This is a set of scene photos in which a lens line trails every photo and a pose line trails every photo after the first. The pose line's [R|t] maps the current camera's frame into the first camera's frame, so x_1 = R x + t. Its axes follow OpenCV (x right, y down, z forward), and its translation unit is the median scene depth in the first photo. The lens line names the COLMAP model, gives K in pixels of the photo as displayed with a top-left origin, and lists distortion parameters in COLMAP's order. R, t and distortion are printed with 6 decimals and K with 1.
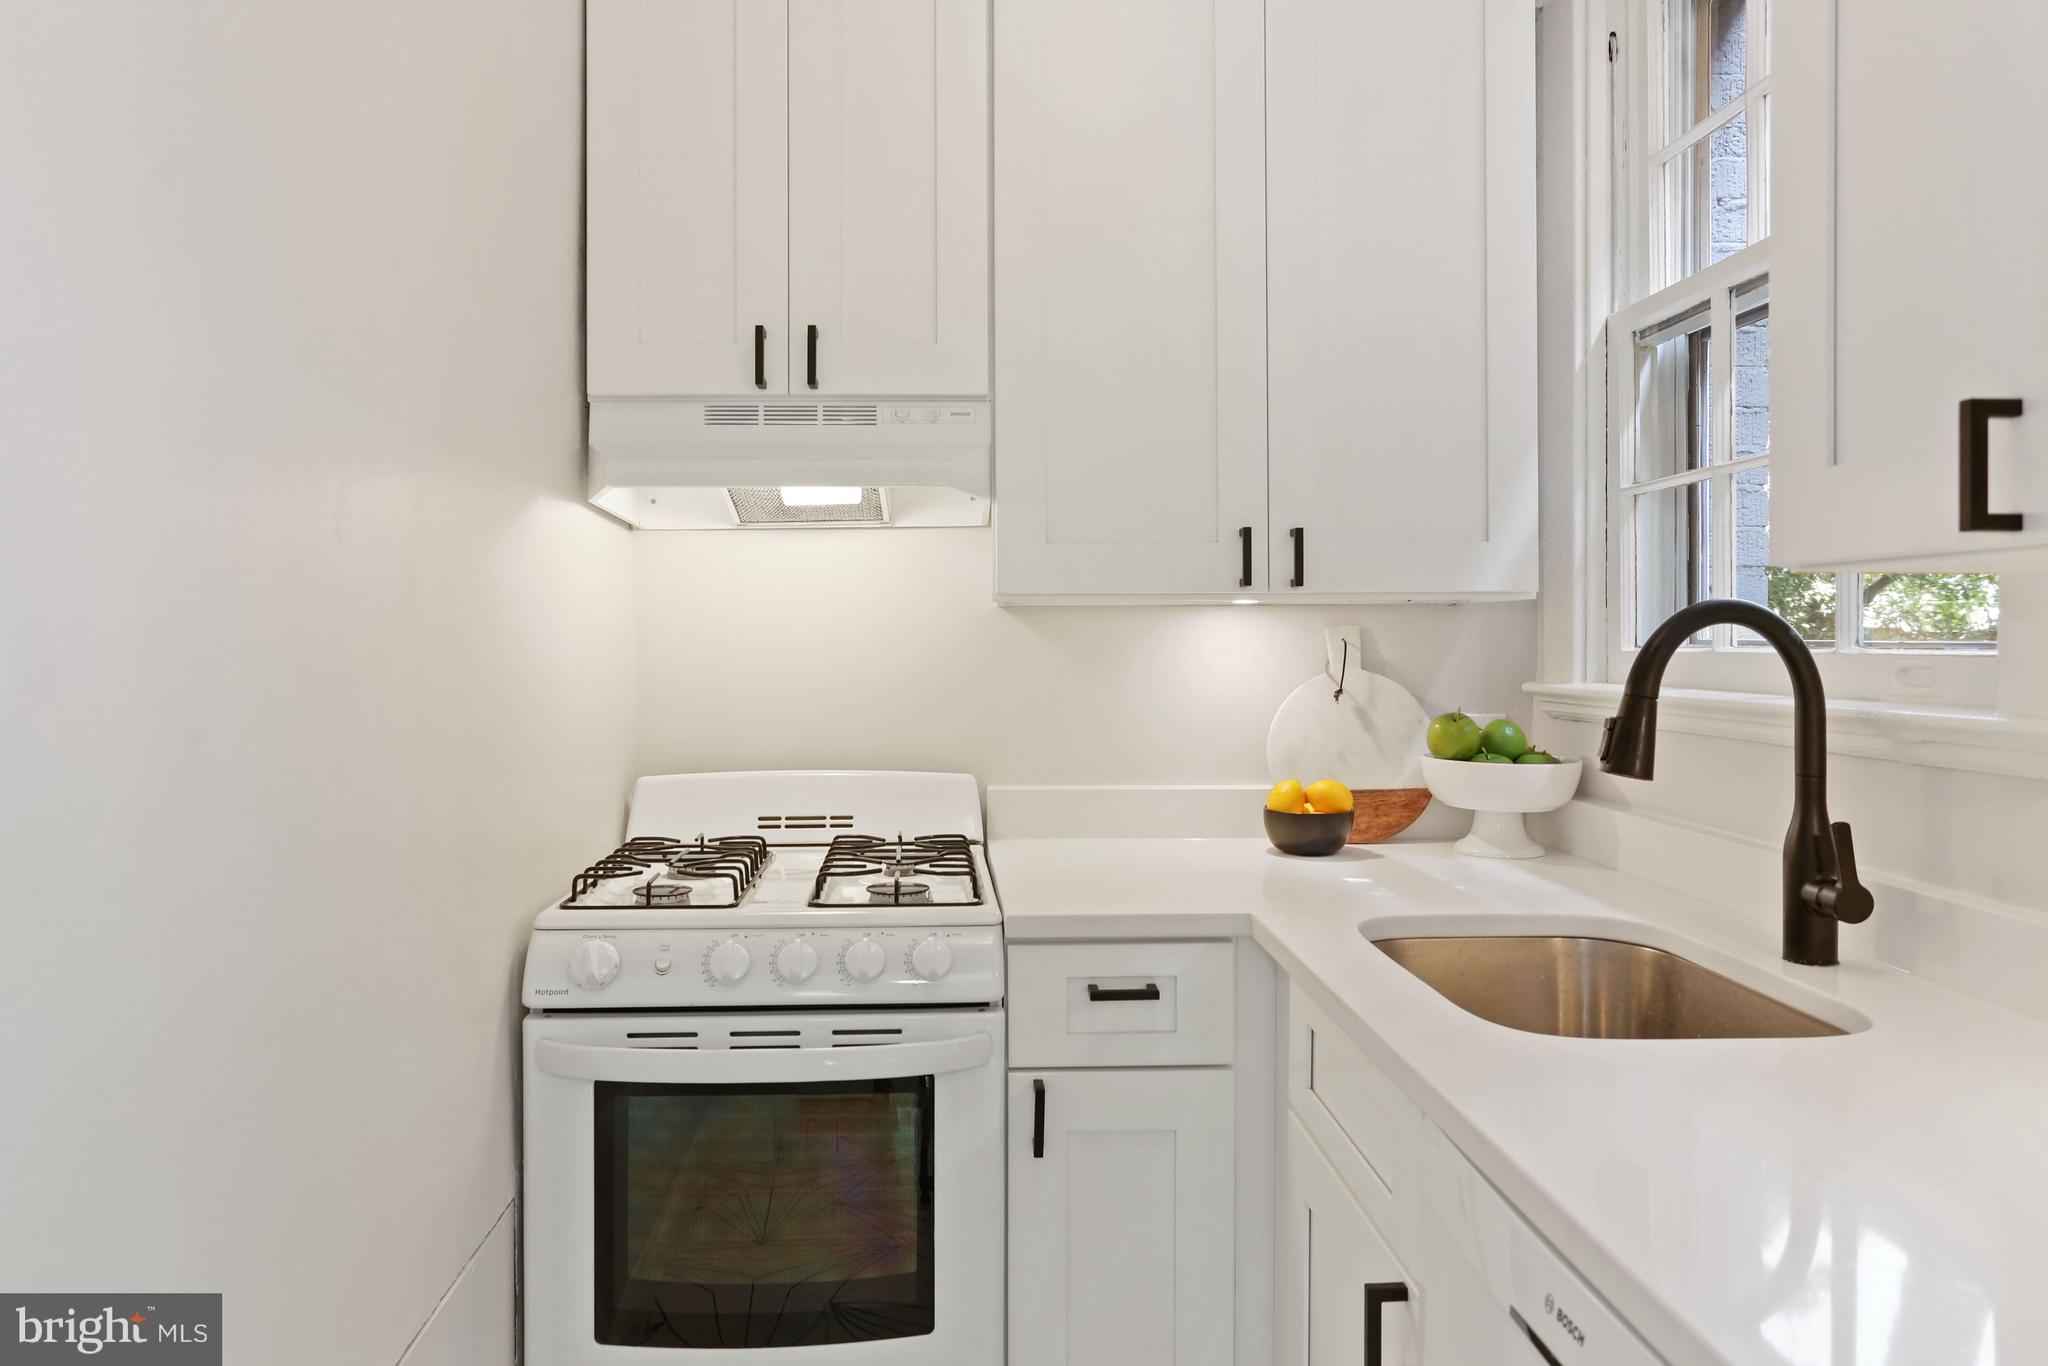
lens RADIAL K [[1338.6, 0, 1024.0], [0, 1338.6, 683.0], [0, 0, 1]] dist [-0.002496, 0.000310]
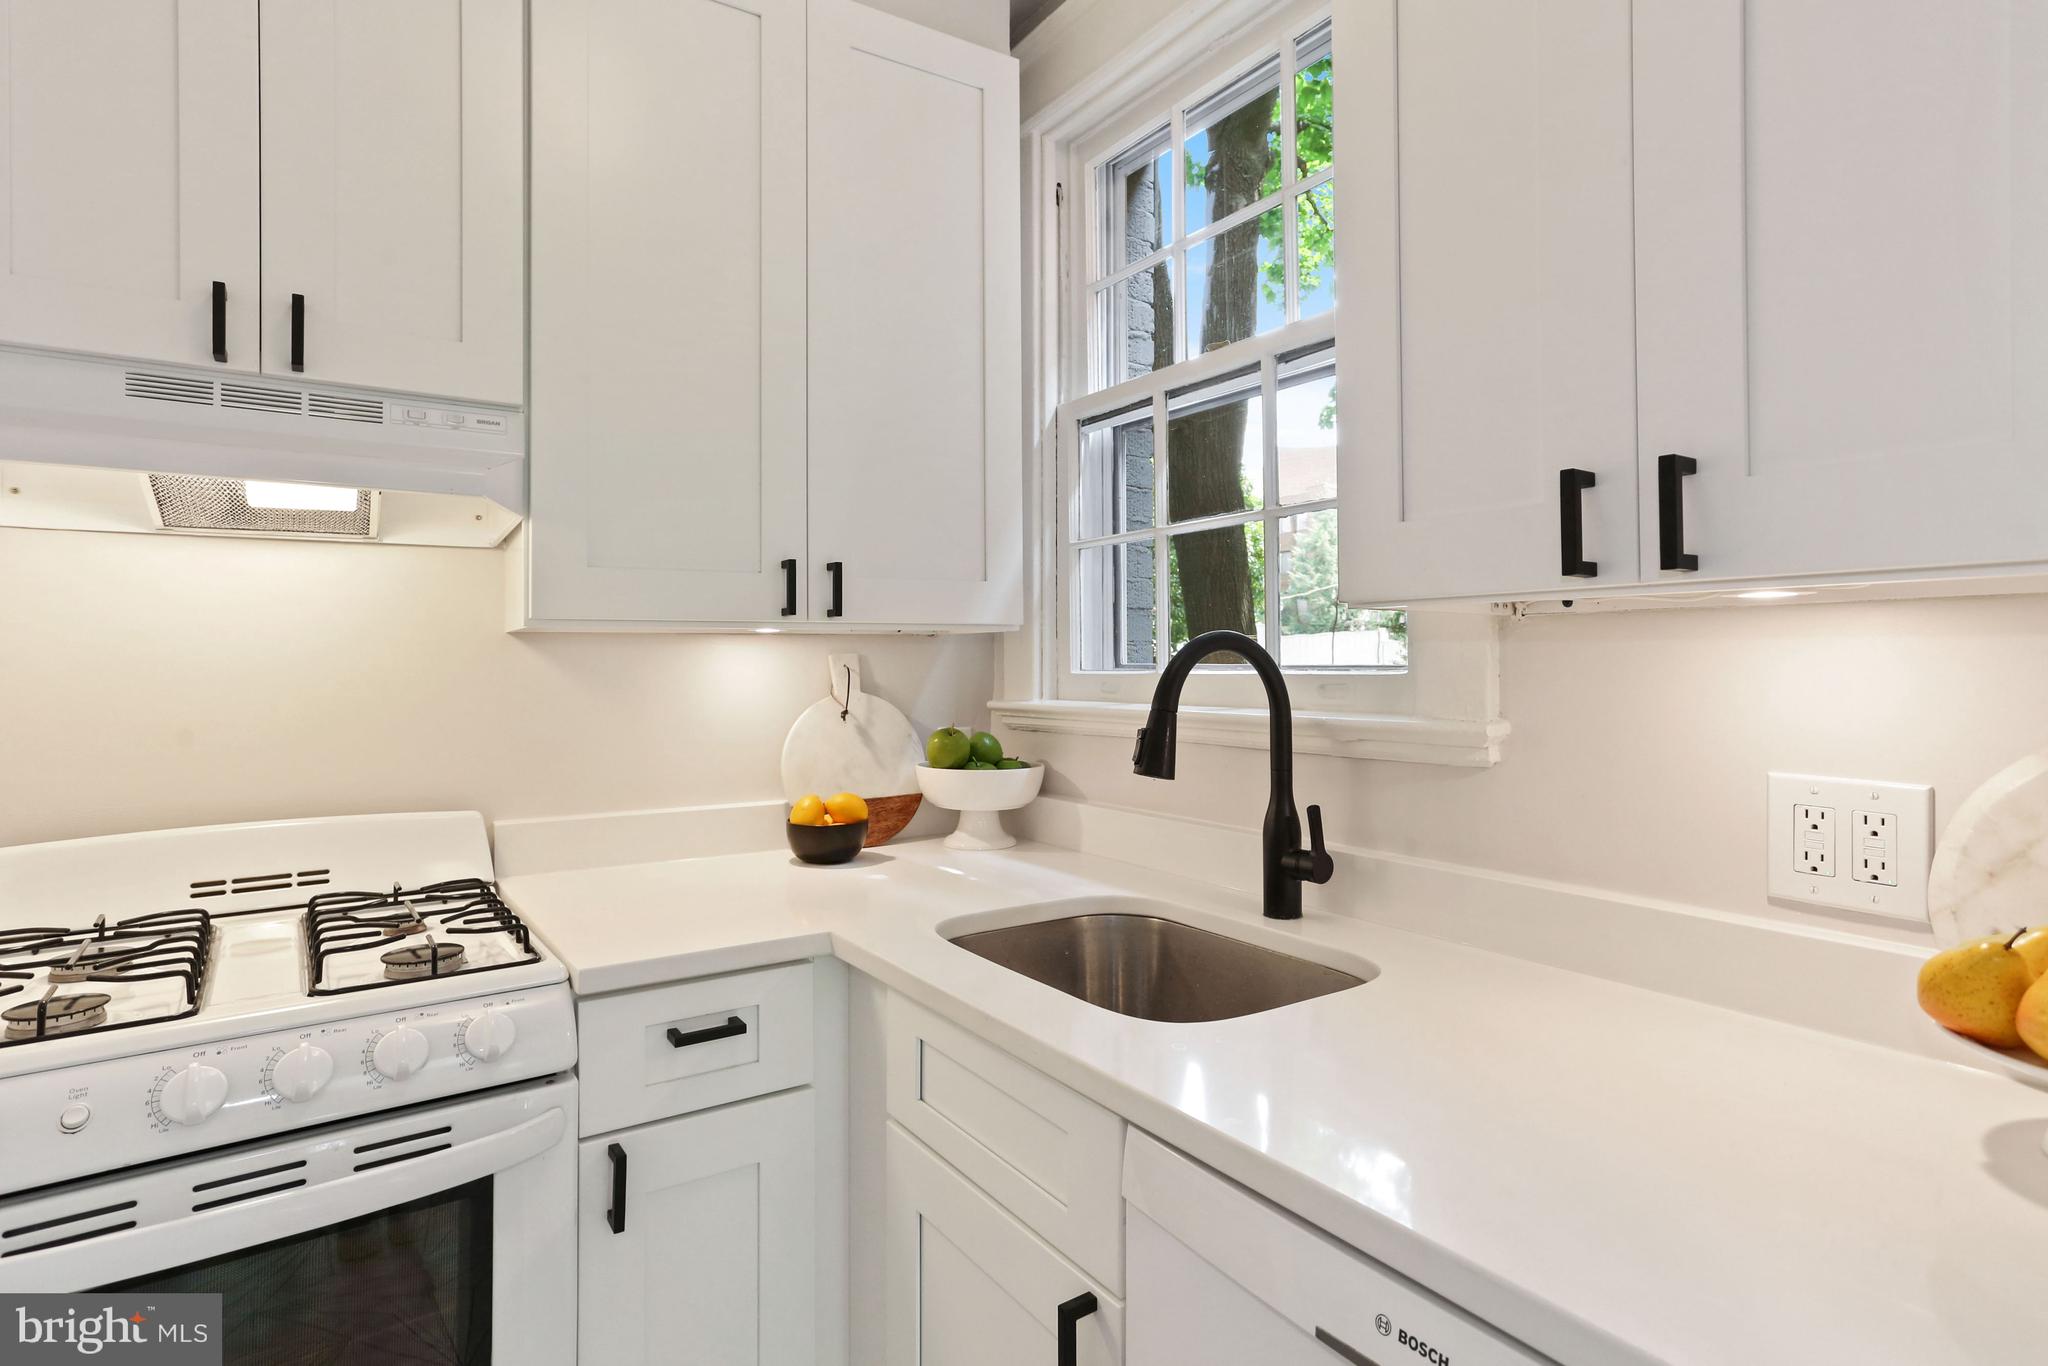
lens RADIAL K [[1049.2, 0, 1016.2], [0, 1049.2, 666.0], [0, 0, 1]] dist [-0.018143, 0.030019]
pose [[0.856408, -0.004187, 0.516283, -0.108191], [0.020972, 0.999424, -0.026684, -0.006711], [-0.515874, 0.033680, 0.856002, 0.201330]]
